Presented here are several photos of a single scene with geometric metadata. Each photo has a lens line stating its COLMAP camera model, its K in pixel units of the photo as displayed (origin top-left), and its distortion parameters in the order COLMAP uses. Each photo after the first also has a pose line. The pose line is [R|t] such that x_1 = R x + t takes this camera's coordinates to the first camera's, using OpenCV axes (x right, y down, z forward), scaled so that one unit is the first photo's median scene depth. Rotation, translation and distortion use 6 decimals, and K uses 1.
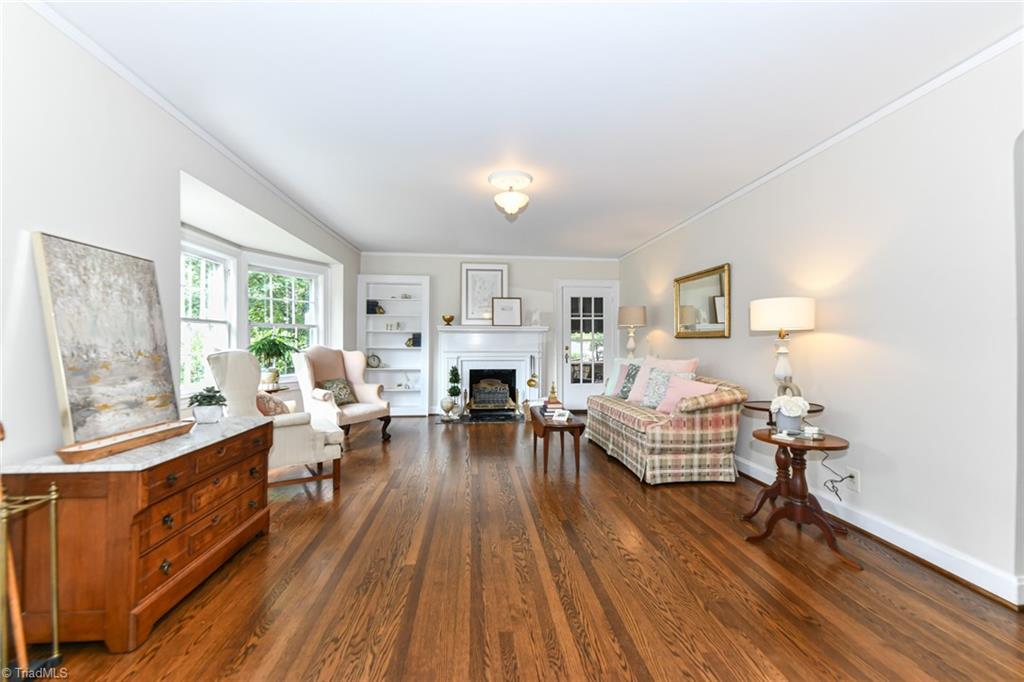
lens RADIAL K [[416.6, 0, 511.8], [0, 416.6, 342.3], [0, 0, 1]] dist [0.025295, -0.000738]
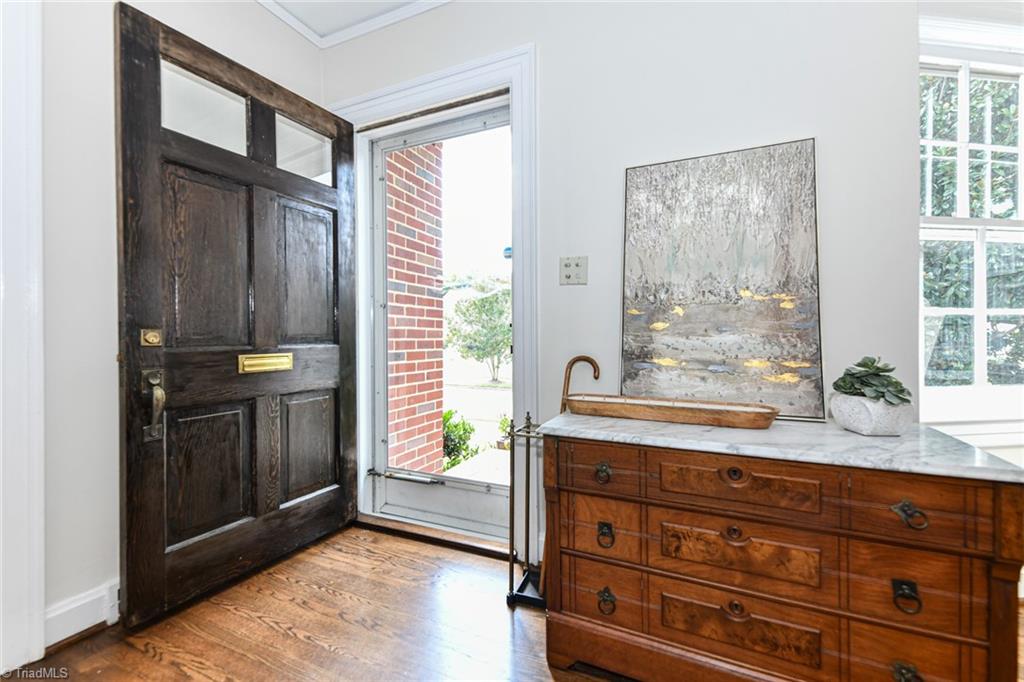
lens RADIAL K [[416.6, 0, 514.7], [0, 416.6, 338.2], [0, 0, 1]] dist [0.025295, -0.000738]
pose [[-0.477515, 0.002801, -0.878619, -0.151631], [0.003008, 0.999994, 0.001553, 0.104959], [0.878618, -0.001901, -0.477521, 1.101254]]
